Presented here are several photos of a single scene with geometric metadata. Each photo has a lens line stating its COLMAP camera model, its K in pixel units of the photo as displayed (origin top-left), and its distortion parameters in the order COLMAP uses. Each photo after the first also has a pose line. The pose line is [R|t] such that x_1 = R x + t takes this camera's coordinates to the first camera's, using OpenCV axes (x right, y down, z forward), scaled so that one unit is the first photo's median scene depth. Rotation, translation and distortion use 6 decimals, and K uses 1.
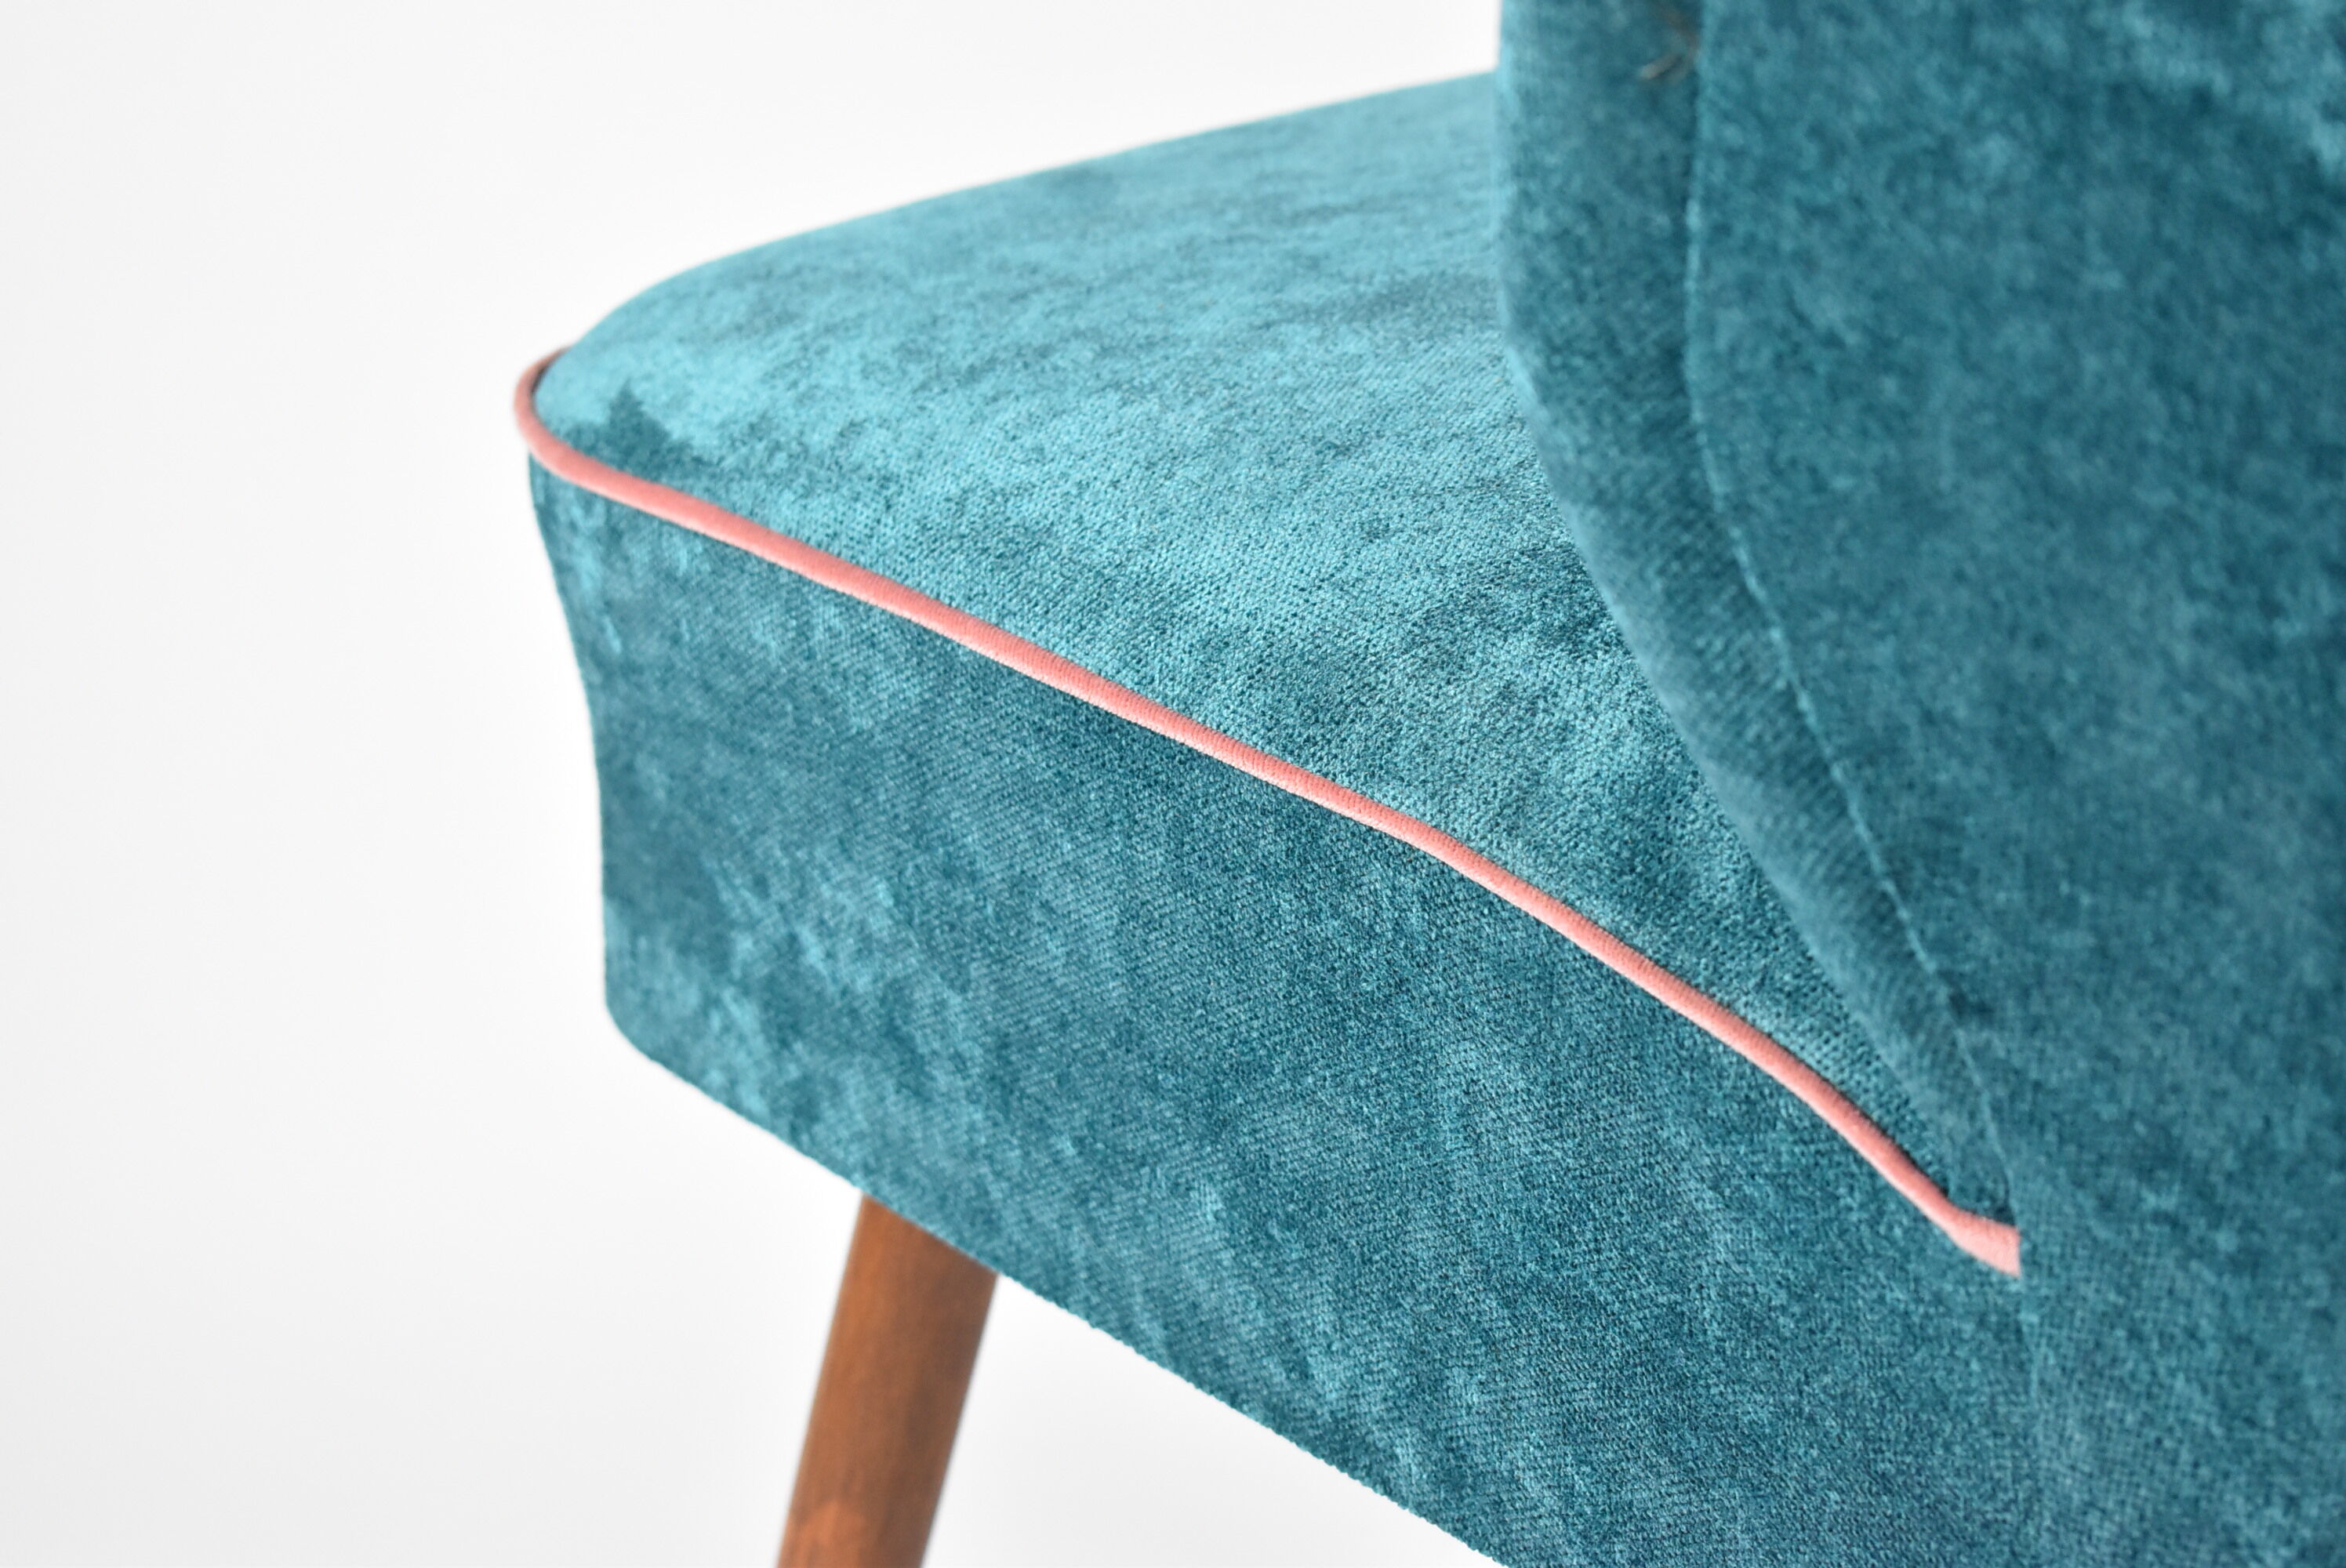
lens RADIAL K [[5013.6, 0, 1168.7], [0, 5013.6, 794.0], [0, 0, 1]] dist [0.100780, 0.000000]
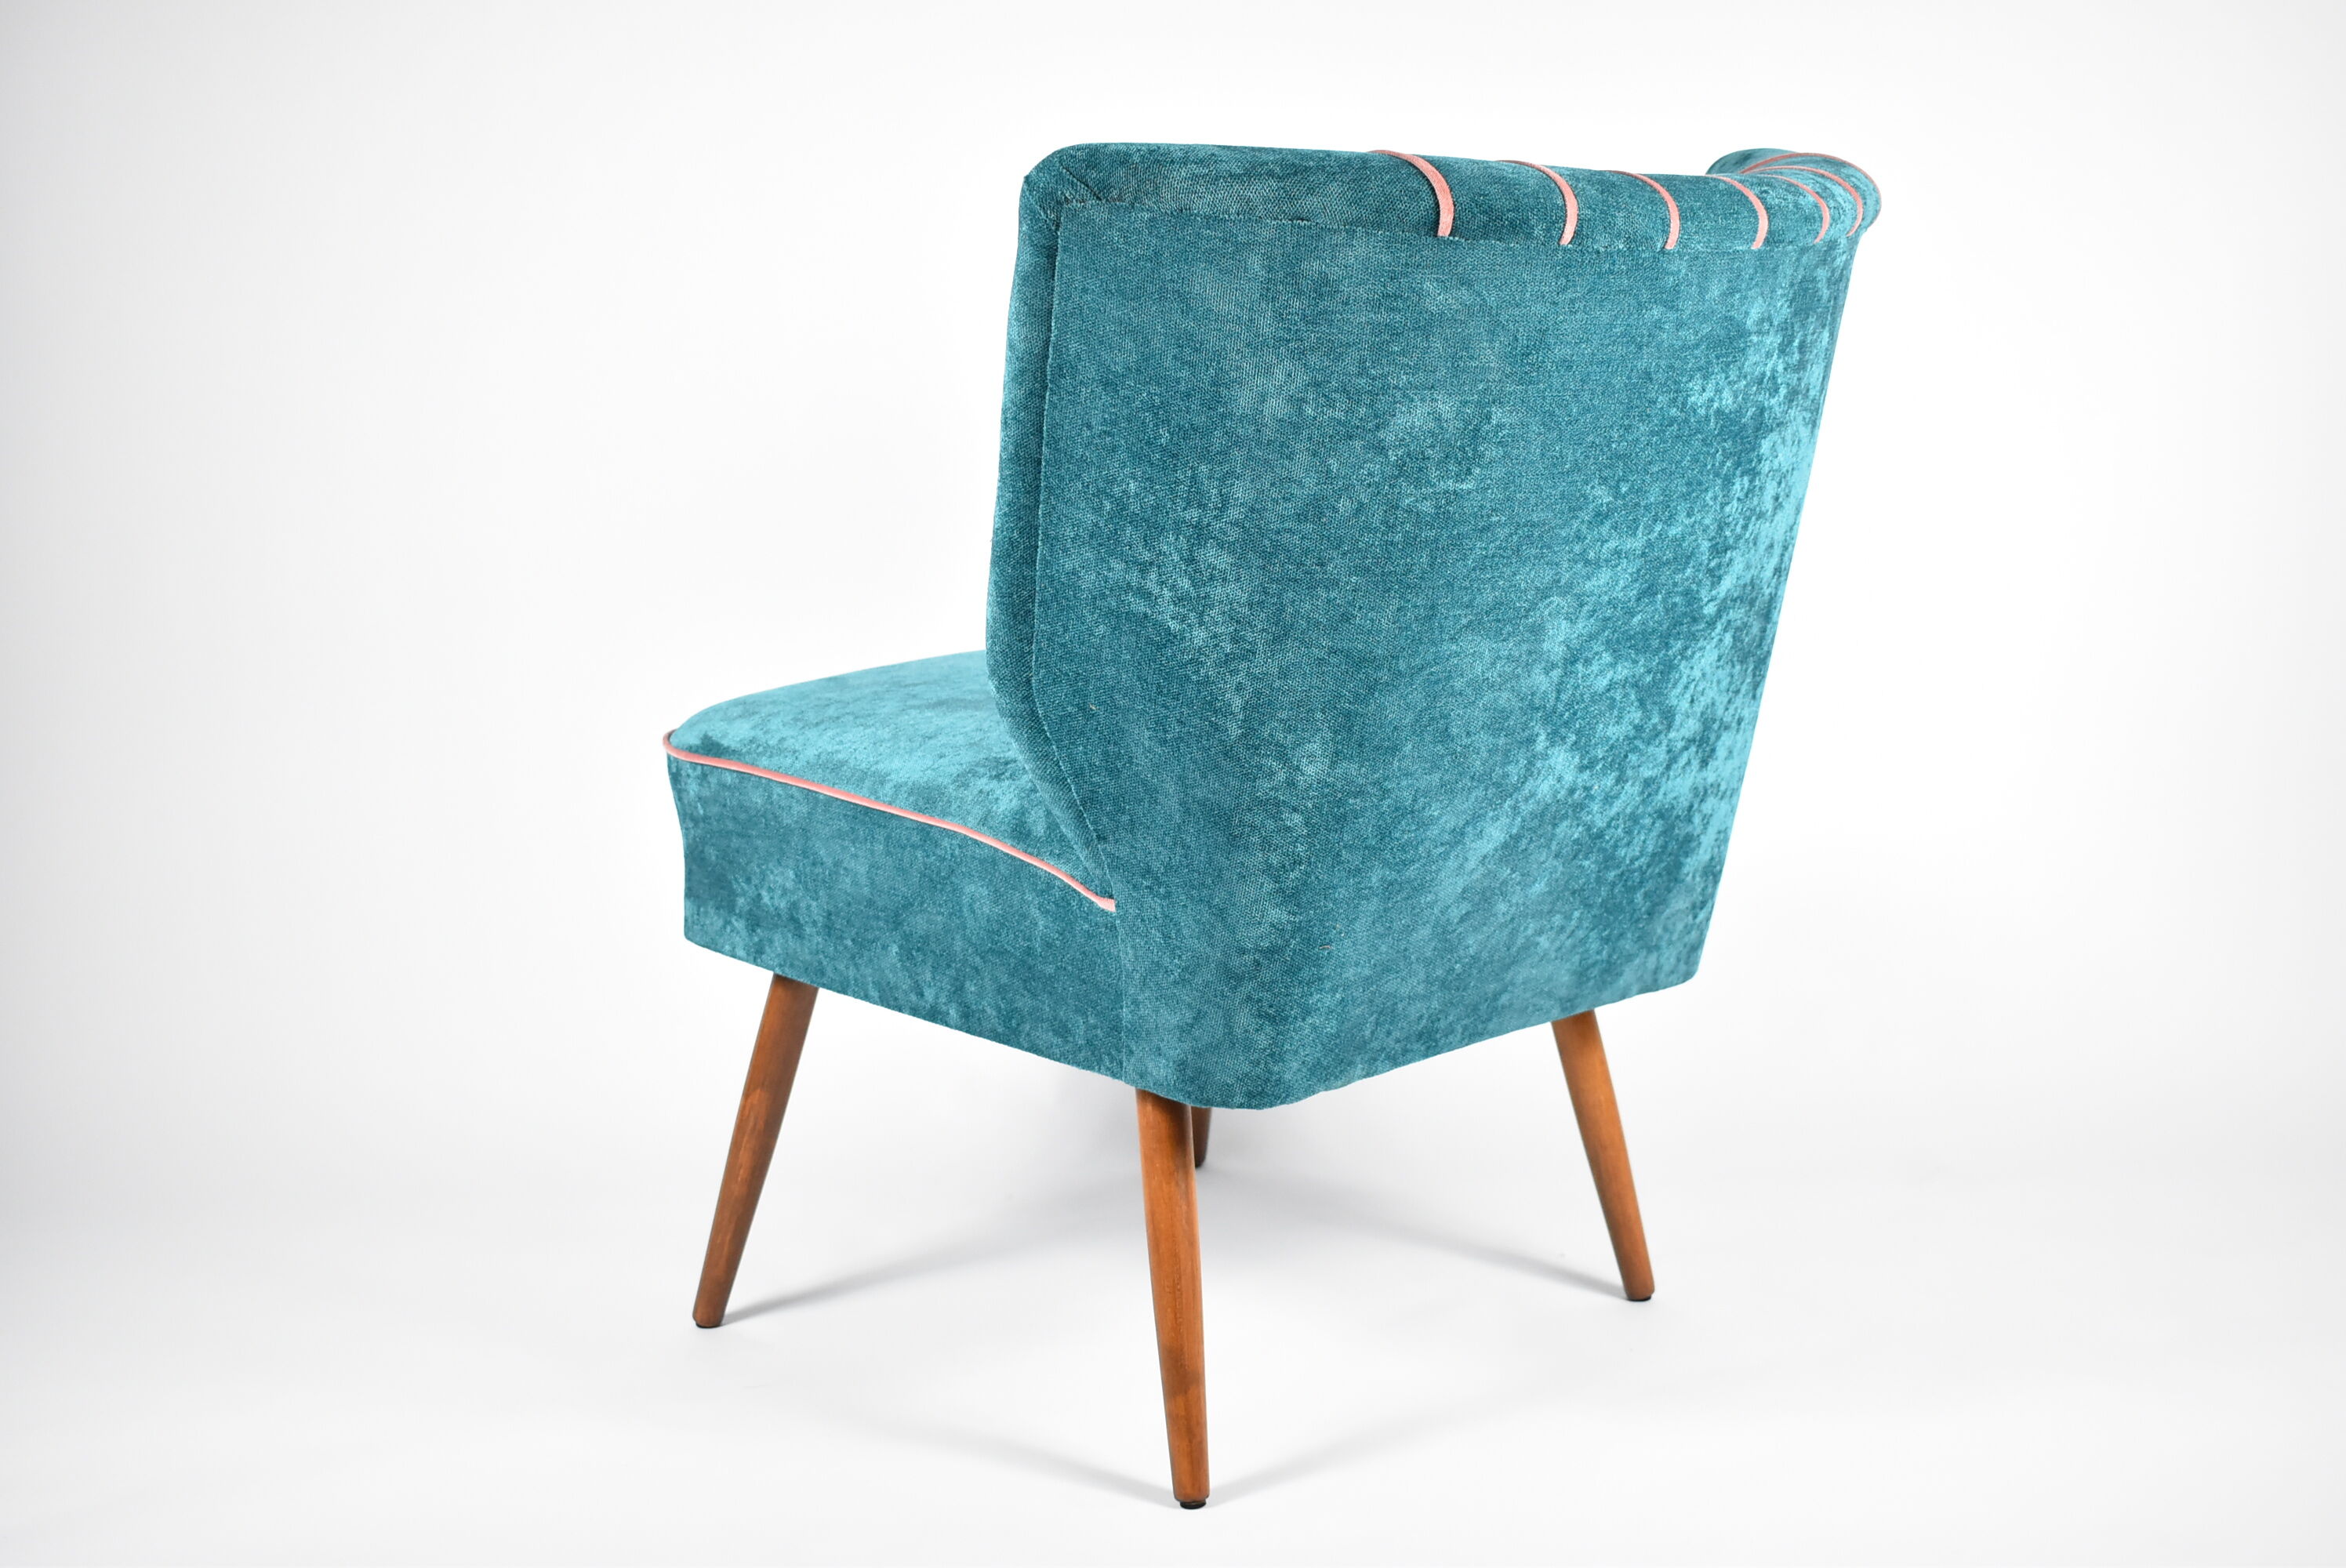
lens RADIAL K [[3021.2, 0, 1177.6], [0, 3021.2, 790.2], [0, 0, 1]] dist [-0.004823, 0.000000]
pose [[0.985523, 0.003081, 0.169515, -0.159904], [0.021477, 0.989512, -0.142848, 0.286095], [-0.168177, 0.144421, 0.975120, -1.149138]]
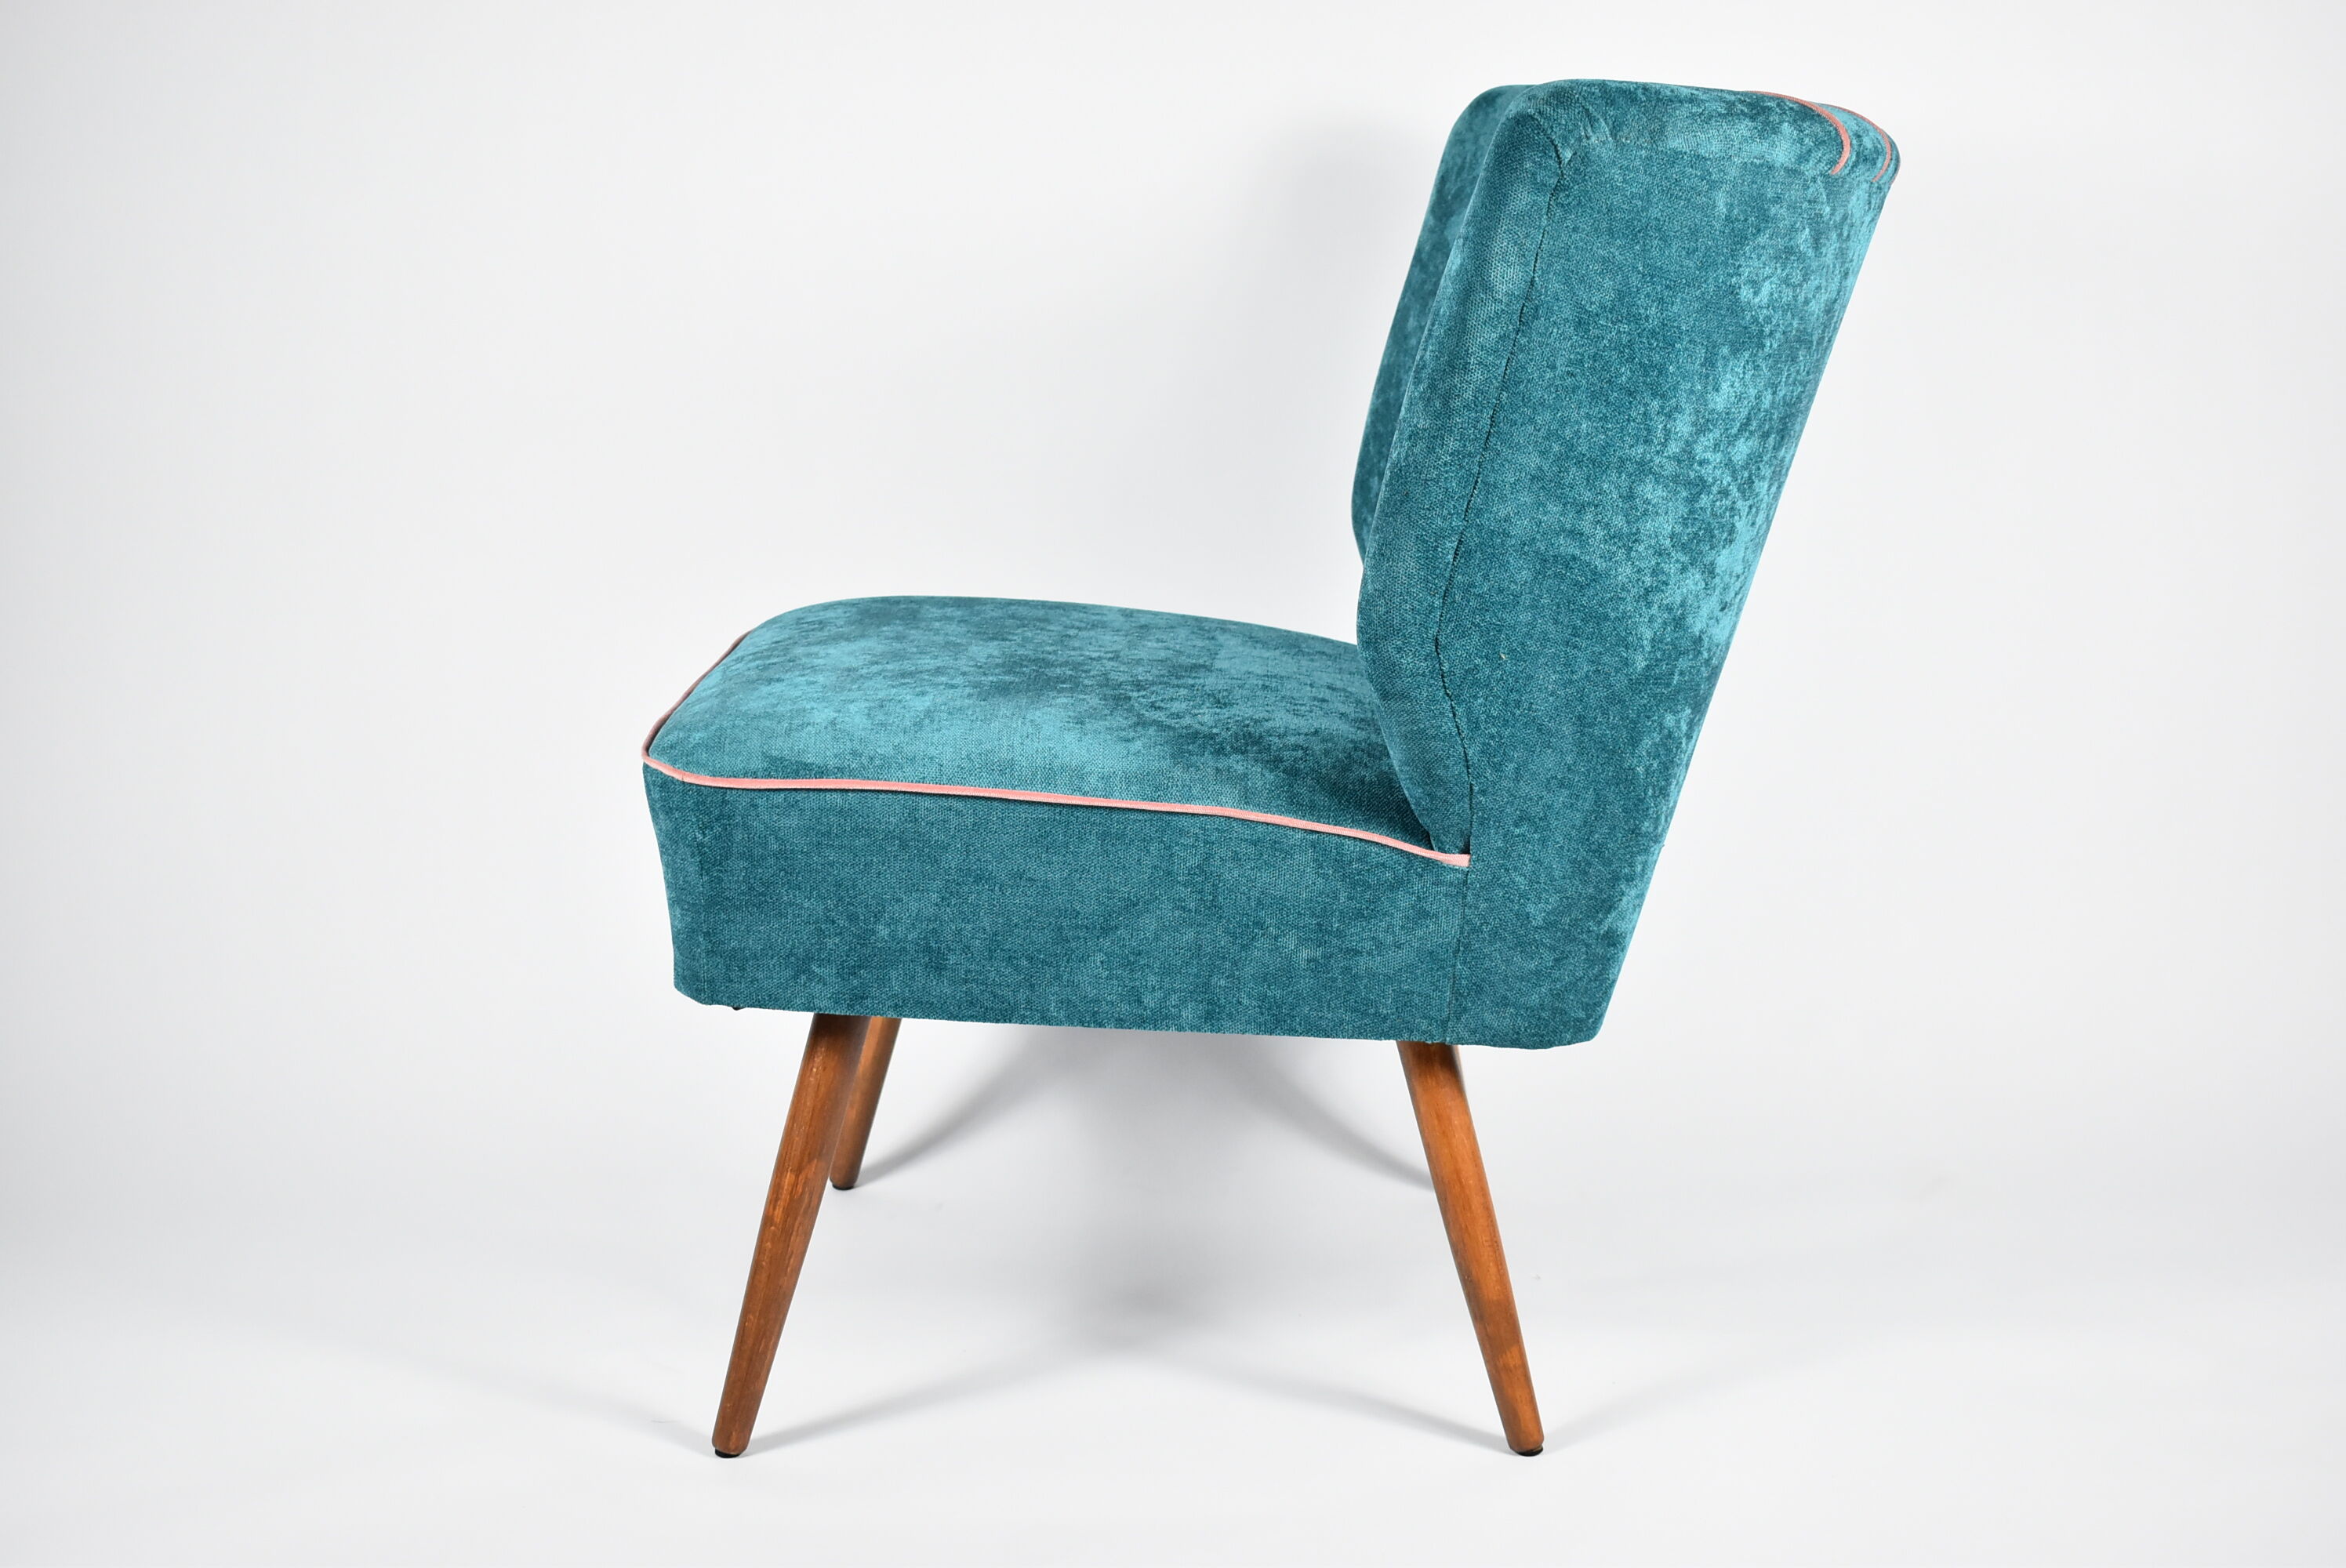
lens RADIAL K [[3555.2, 0, 1172.3], [0, 3555.2, 780.5], [0, 0, 1]] dist [-0.012293, 0.000000]
pose [[0.582301, -0.121899, 0.803782, -1.792545], [0.223180, 0.974679, -0.013866, 0.014249], [-0.781739, 0.187462, 0.594762, -0.392459]]
